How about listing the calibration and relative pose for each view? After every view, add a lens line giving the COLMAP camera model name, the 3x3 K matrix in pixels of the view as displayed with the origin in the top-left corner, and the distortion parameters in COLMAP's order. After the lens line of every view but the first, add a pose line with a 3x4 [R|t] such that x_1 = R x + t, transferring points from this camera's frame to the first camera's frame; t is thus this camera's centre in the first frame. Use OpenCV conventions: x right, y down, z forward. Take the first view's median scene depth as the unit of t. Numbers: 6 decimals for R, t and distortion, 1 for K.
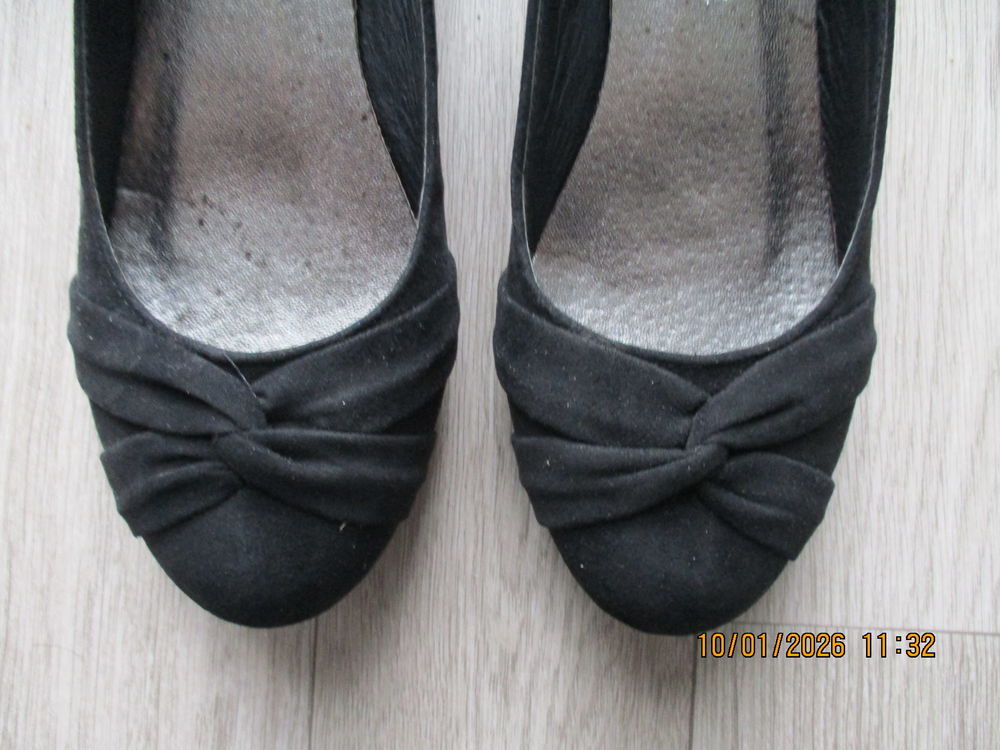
lens RADIAL K [[1214.3, 0, 500.0], [0, 1214.3, 375.0], [0, 0, 1]] dist [-0.069935, 0.012305]
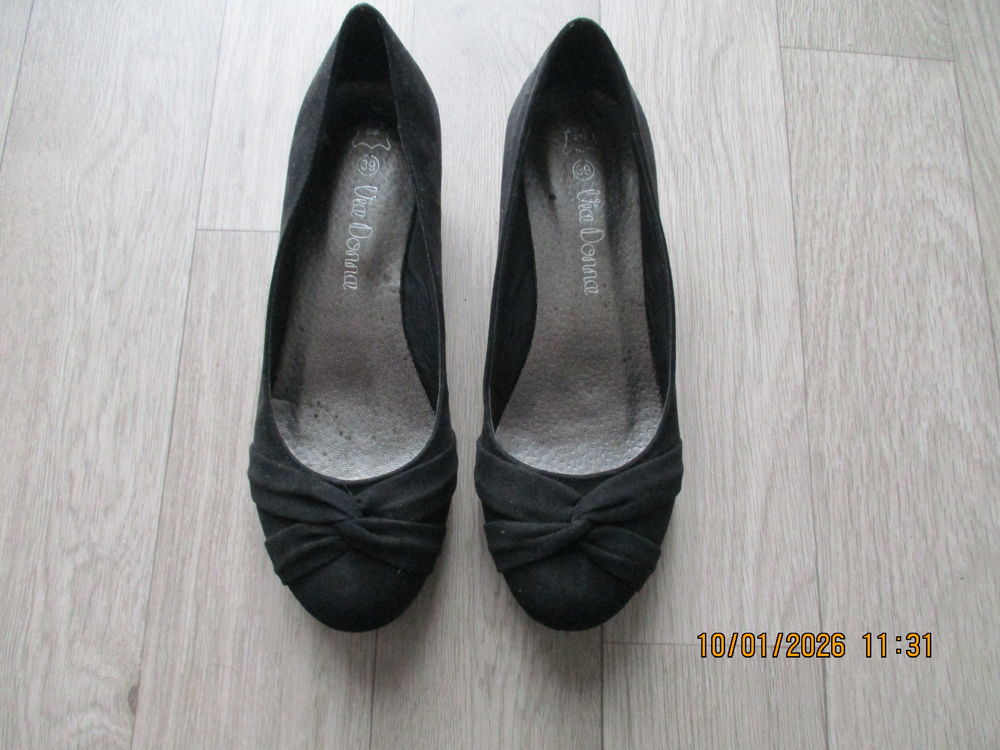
lens RADIAL K [[1220.5, 0, 604.5], [0, 1220.5, 285.9], [0, 0, 1]] dist [-0.061943, 0.059620]
pose [[0.995978, -0.019146, 0.087526, 0.030719], [0.037405, 0.976549, -0.212021, 0.085616], [-0.081414, 0.214442, 0.973338, -0.842731]]
